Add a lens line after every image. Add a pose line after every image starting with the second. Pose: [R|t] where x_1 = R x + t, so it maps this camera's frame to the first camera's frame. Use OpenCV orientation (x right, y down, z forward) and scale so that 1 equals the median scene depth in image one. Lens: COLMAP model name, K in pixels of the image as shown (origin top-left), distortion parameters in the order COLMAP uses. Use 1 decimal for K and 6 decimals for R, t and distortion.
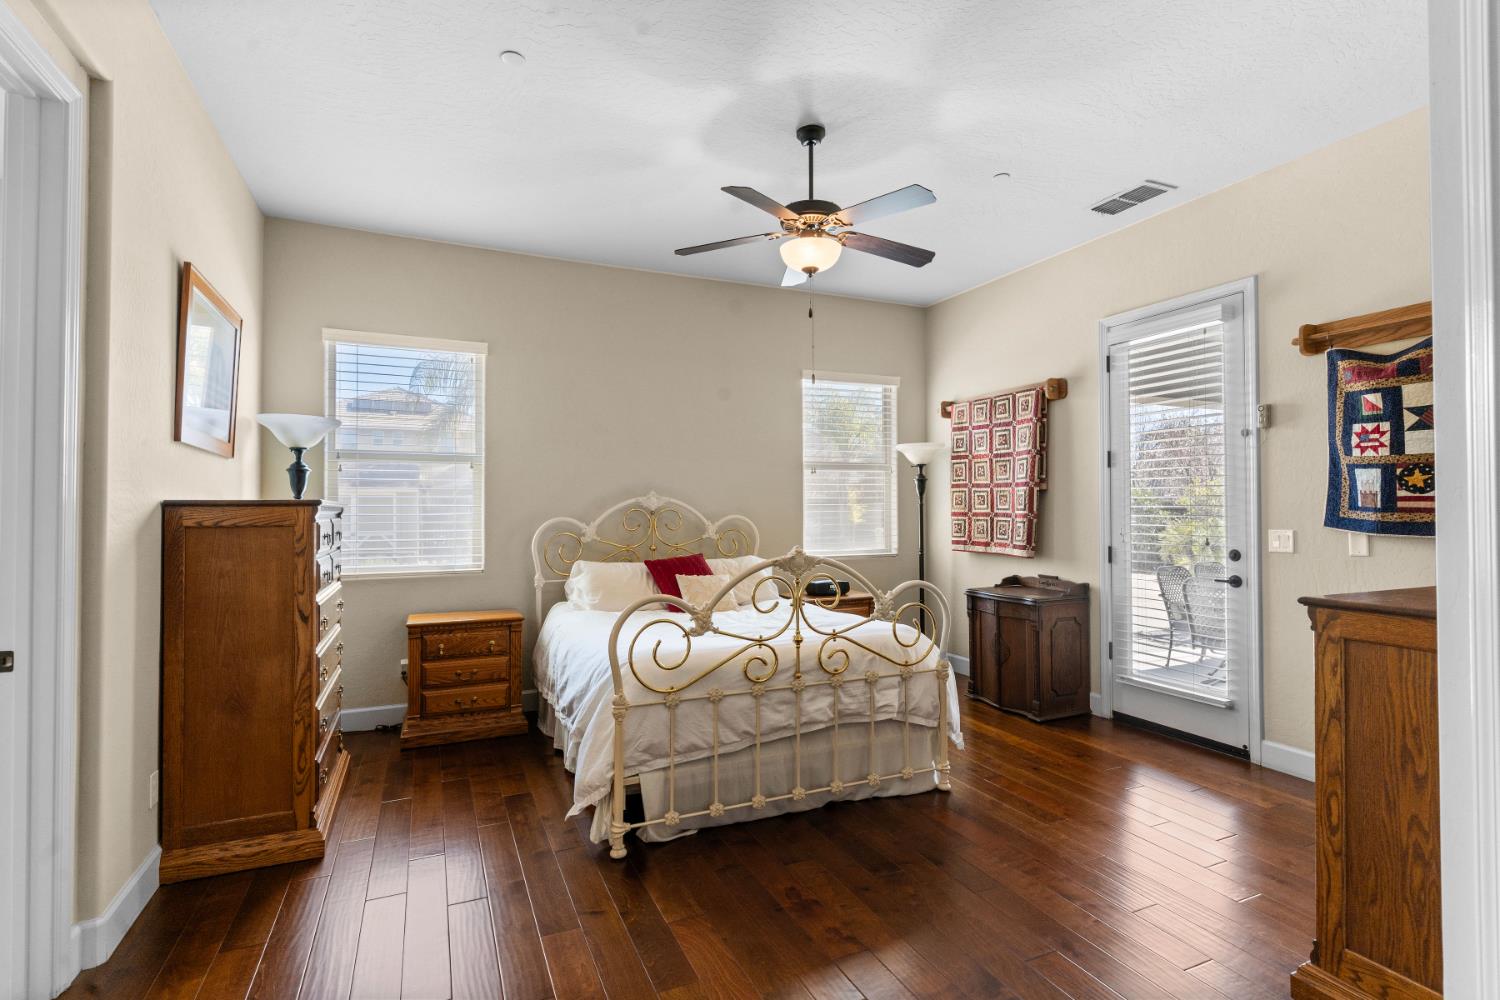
lens RADIAL K [[715.8, 0, 749.9], [0, 715.8, 498.5], [0, 0, 1]] dist [0.004754, 0.000564]
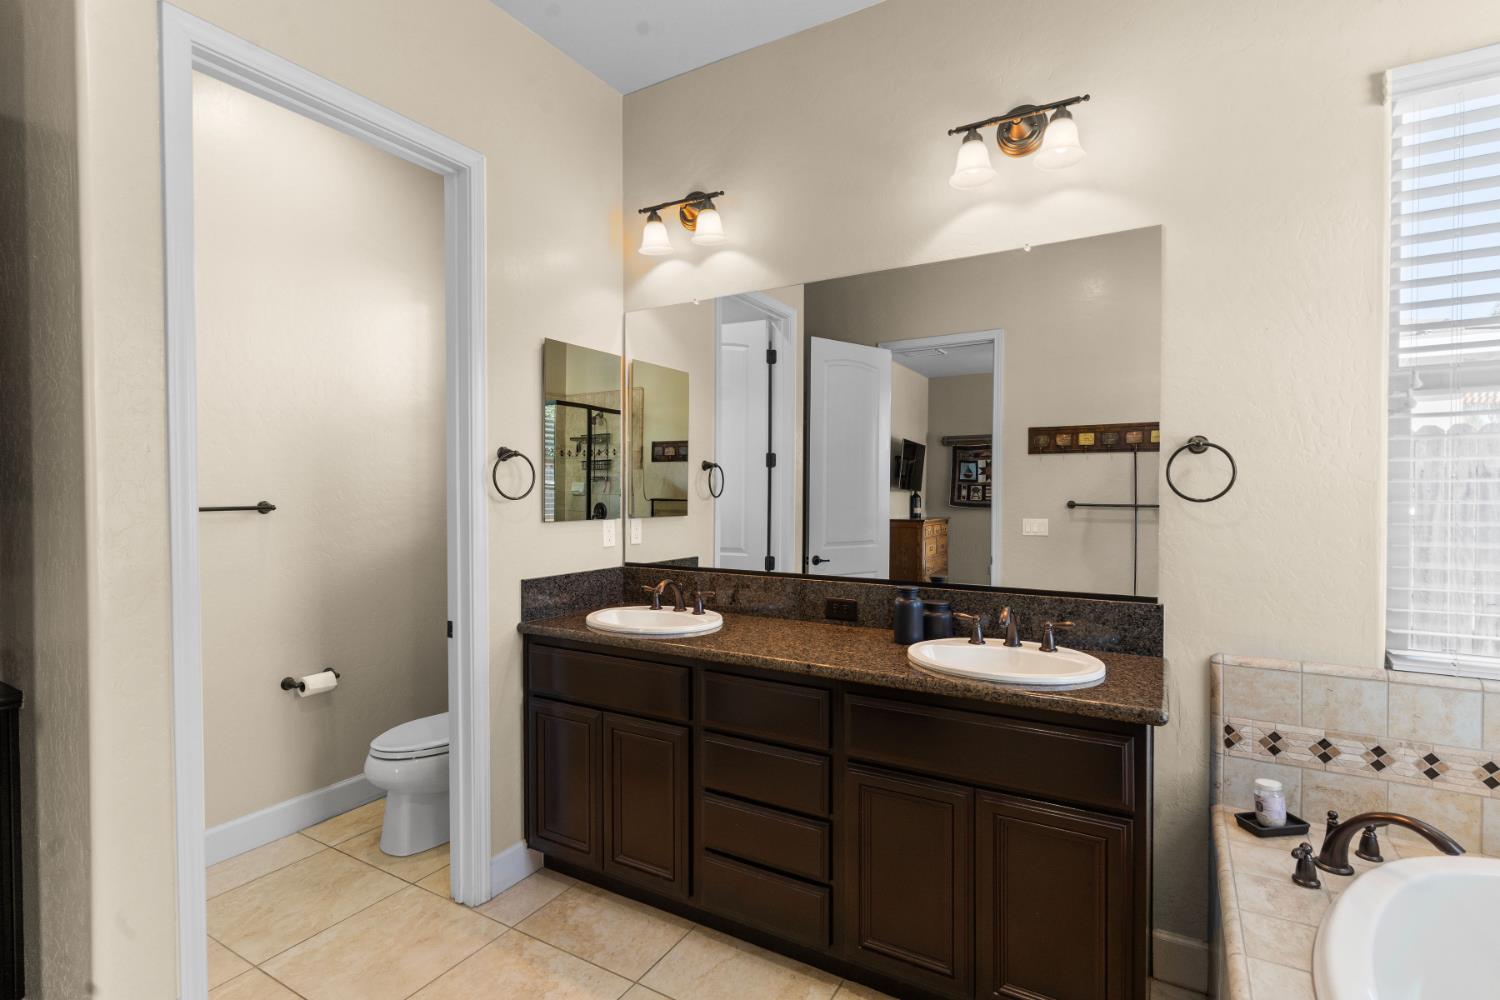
lens RADIAL K [[715.8, 0, 749.8], [0, 715.8, 500.1], [0, 0, 1]] dist [0.004754, 0.000564]
pose [[0.817309, -0.005126, 0.576176, -1.644760], [-0.006828, 0.999804, 0.018580, -0.030475], [-0.576158, -0.019120, 0.817114, -0.978710]]
